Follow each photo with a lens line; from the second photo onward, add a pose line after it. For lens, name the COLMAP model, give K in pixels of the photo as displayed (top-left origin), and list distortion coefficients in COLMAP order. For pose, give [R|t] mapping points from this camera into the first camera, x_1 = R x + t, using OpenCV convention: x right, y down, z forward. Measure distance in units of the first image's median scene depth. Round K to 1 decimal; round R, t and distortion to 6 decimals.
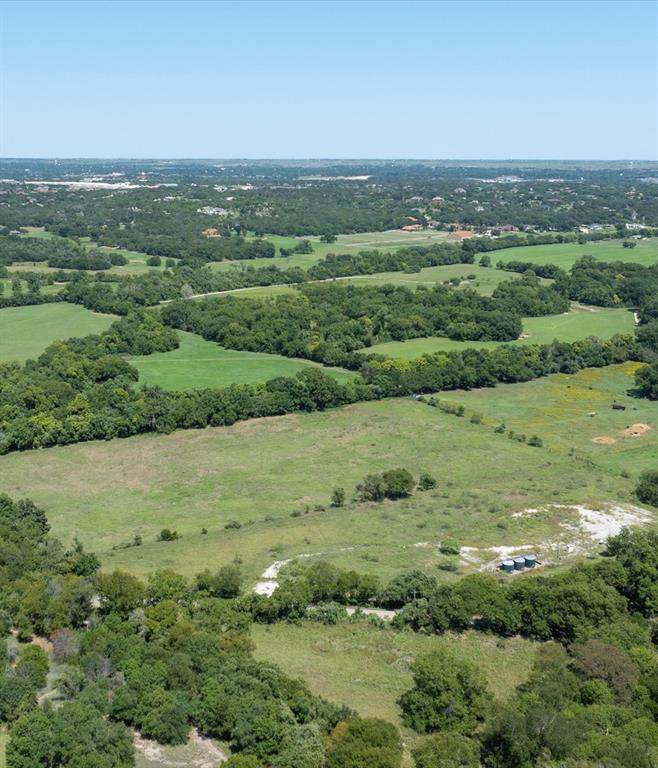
lens RADIAL K [[1014.4, 0, 329.0], [0, 1014.4, 384.0], [0, 0, 1]] dist [-0.012862, -0.020244]
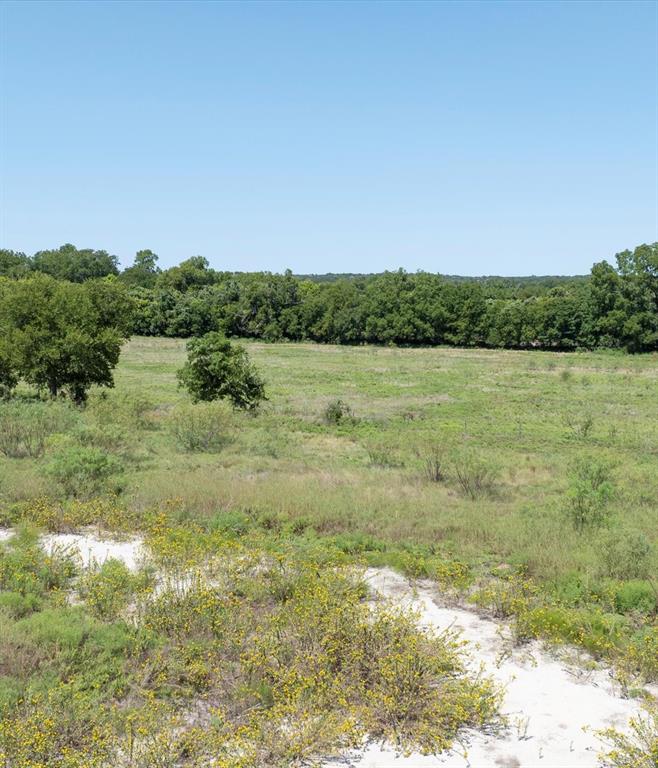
lens RADIAL K [[957.4, 0, 315.2], [0, 957.4, 382.6], [0, 0, 1]] dist [0.003355, -0.075911]
pose [[0.594646, 0.073887, -0.800586, 0.208045], [-0.196268, 0.978982, -0.055430, 0.086528], [0.779664, 0.190090, 0.596649, 0.737918]]
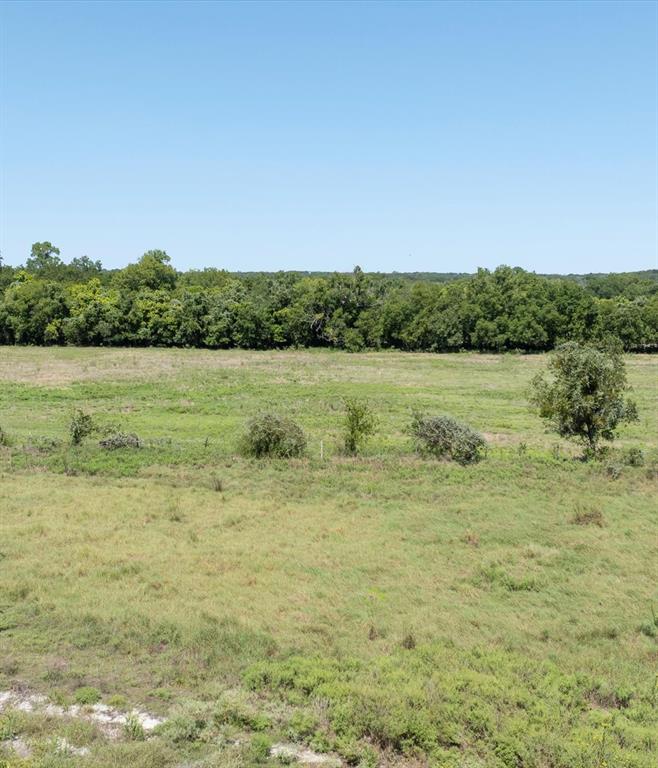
lens RADIAL K [[957.4, 0, 315.2], [0, 957.4, 382.6], [0, 0, 1]] dist [0.003355, -0.075911]
pose [[0.825203, 0.050001, -0.562619, 0.043349], [-0.131967, 0.985574, -0.105968, 0.101720], [0.549204, 0.161692, 0.819897, 0.666691]]
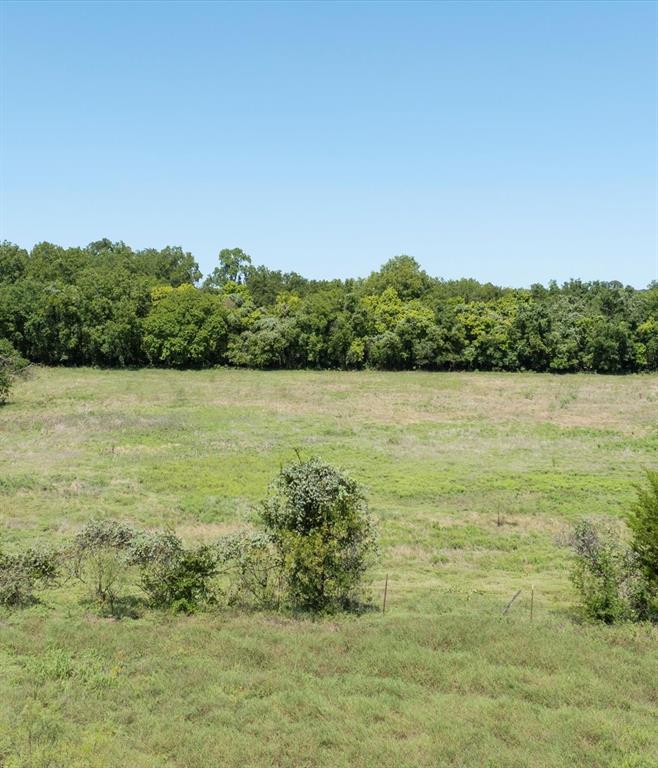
lens RADIAL K [[957.4, 0, 315.2], [0, 957.4, 382.6], [0, 0, 1]] dist [0.003355, -0.075911]
pose [[0.831422, 0.037688, -0.554361, -0.100946], [-0.126356, 0.984382, -0.122584, 0.104780], [0.541083, 0.171966, 0.823199, 0.655963]]
